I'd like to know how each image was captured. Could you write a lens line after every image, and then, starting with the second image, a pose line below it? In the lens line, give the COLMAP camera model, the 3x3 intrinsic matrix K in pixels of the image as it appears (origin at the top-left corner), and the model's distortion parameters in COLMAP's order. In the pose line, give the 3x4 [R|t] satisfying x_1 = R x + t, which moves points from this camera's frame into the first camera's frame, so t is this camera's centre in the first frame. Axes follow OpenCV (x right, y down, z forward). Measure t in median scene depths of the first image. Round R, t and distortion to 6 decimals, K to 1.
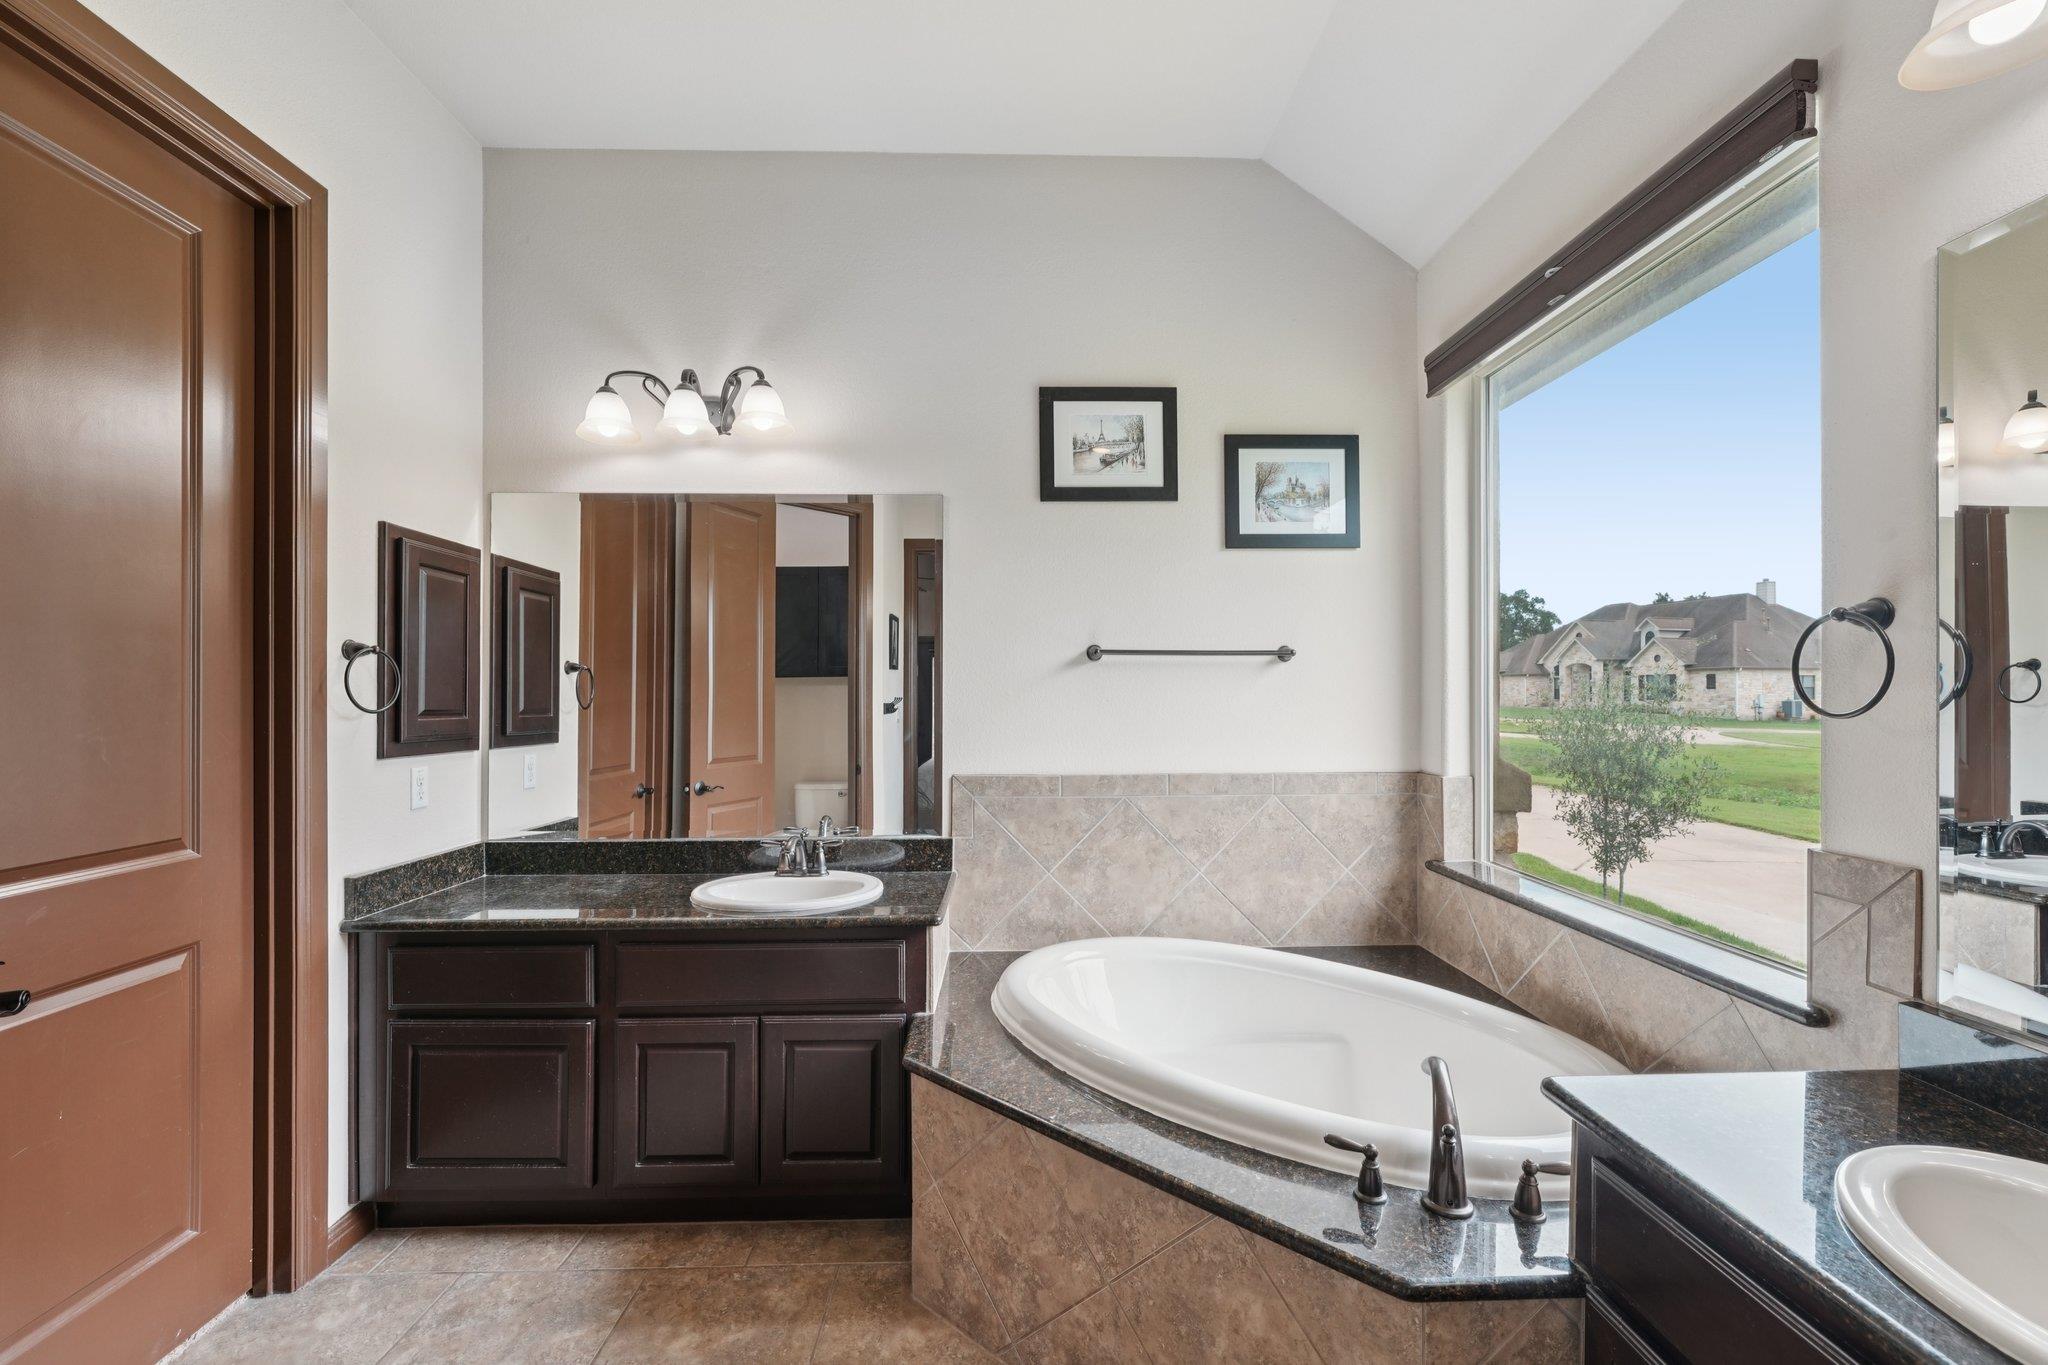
lens RADIAL K [[844.5, 0, 1024.0], [0, 844.5, 682.5], [0, 0, 1]] dist [-0.027433, 0.000053]
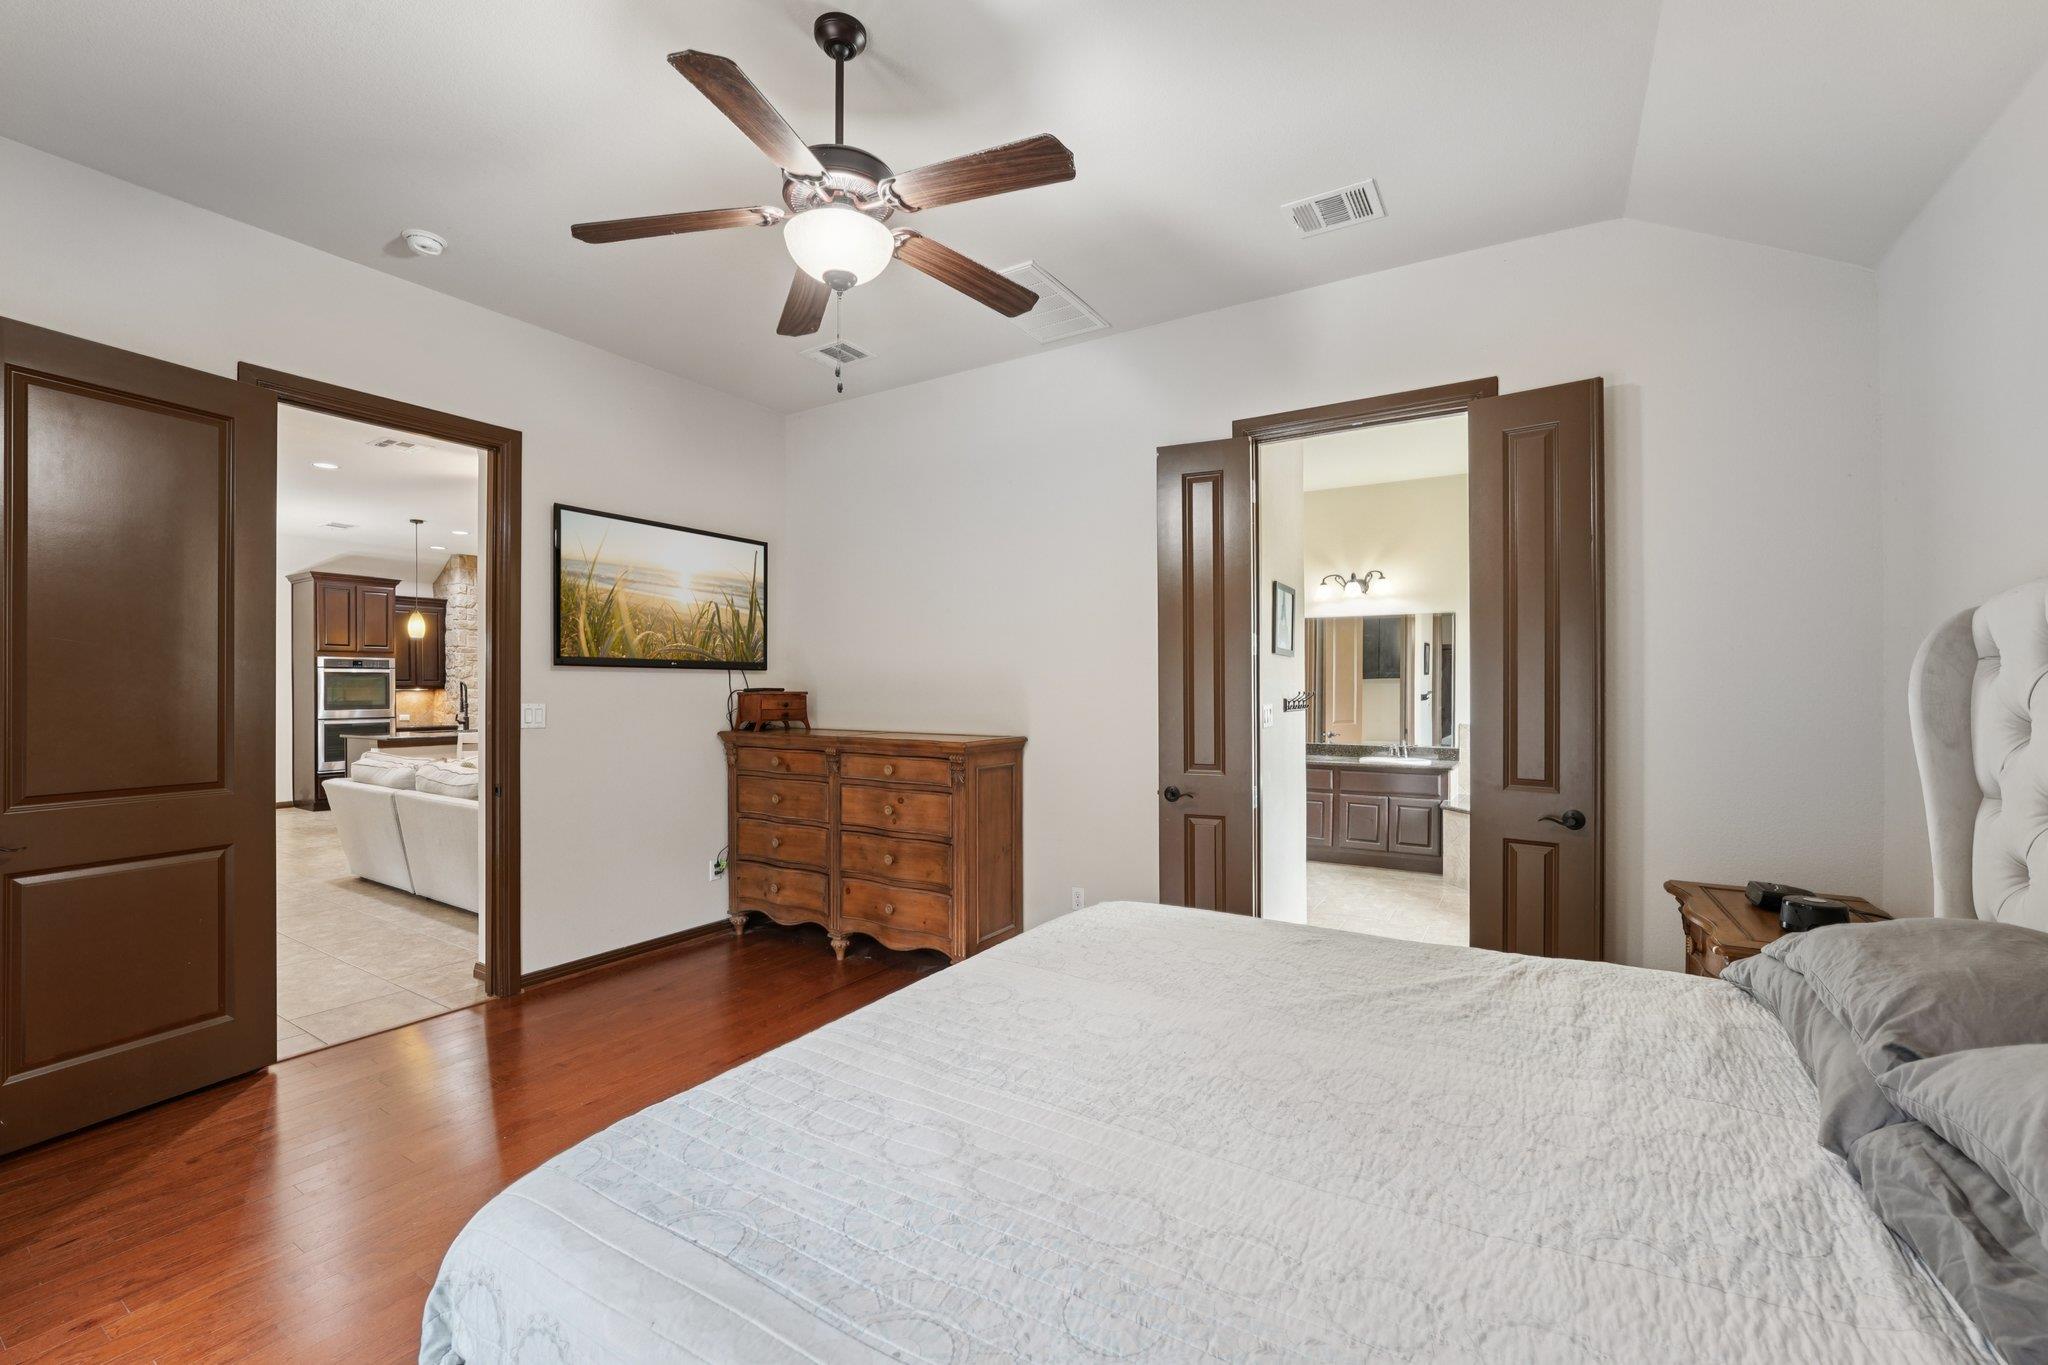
lens RADIAL K [[844.5, 0, 1024.0], [0, 844.5, 682.5], [0, 0, 1]] dist [-0.027433, 0.000053]
pose [[0.835699, -0.002979, -0.549180, 0.216991], [0.011810, 0.999852, 0.012547, -0.056830], [0.549061, -0.016971, 0.835610, -1.927170]]
